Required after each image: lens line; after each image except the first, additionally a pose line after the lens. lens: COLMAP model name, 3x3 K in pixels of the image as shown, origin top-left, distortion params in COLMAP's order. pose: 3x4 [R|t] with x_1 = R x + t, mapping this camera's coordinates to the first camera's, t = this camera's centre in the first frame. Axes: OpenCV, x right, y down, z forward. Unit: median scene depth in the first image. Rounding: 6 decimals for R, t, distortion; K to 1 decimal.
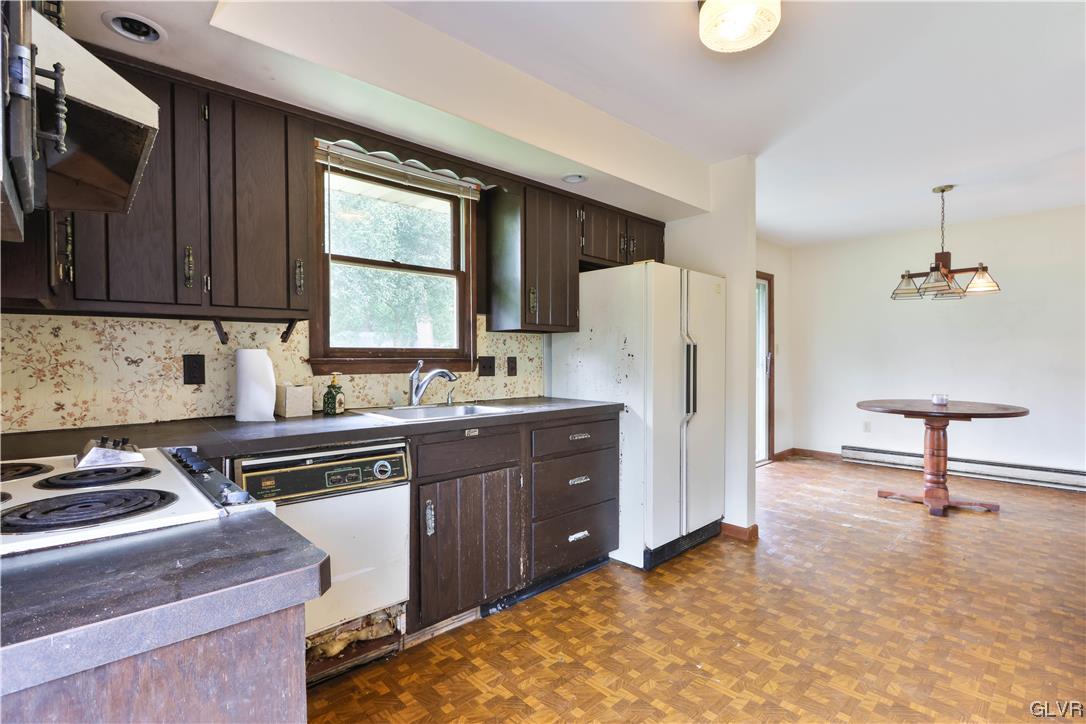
lens RADIAL K [[506.6, 0, 536.0], [0, 506.6, 369.1], [0, 0, 1]] dist [-0.020068, 0.000931]
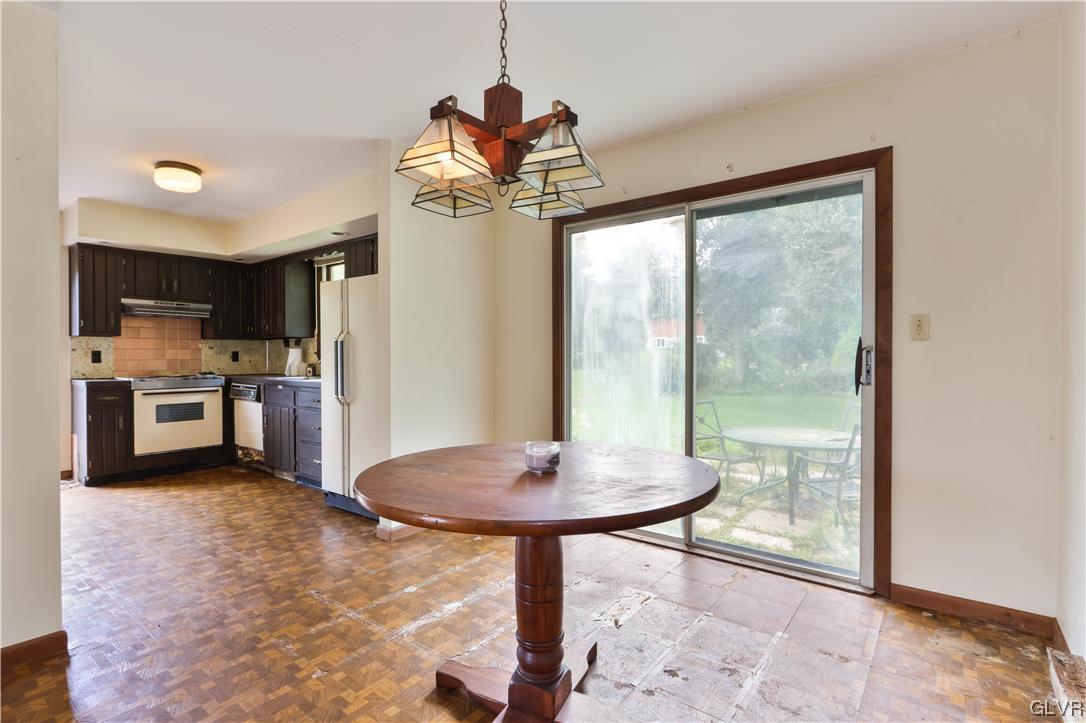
lens RADIAL K [[524.1, 0, 539.2], [0, 524.1, 359.2], [0, 0, 1]] dist [-0.009254, 0.000740]
pose [[0.165370, 0.011808, -0.986161, 1.226003], [-0.018298, 0.999793, 0.008903, -0.017468], [0.986062, 0.016573, 0.165552, 0.943238]]
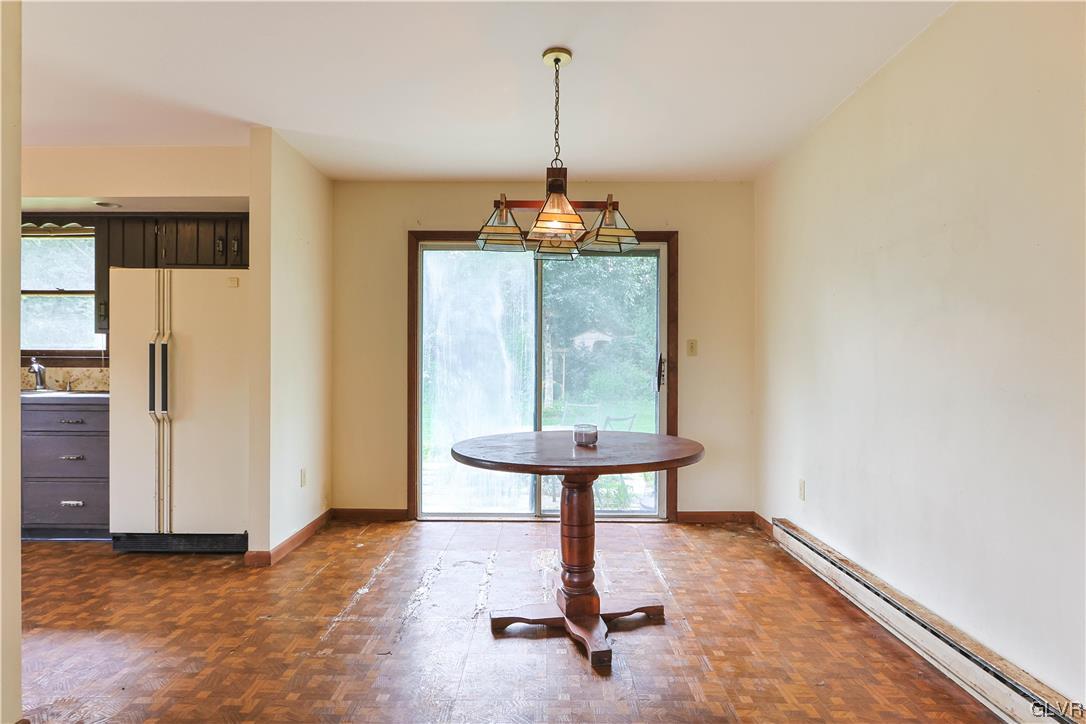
lens RADIAL K [[573.1, 0, 538.6], [0, 573.1, 364.3], [0, 0, 1]] dist [-0.010654, 0.000701]
pose [[0.729930, 0.008856, -0.683465, 1.221552], [-0.021527, 0.999718, -0.010037, -0.009274], [0.683183, 0.022039, 0.729915, 0.509632]]
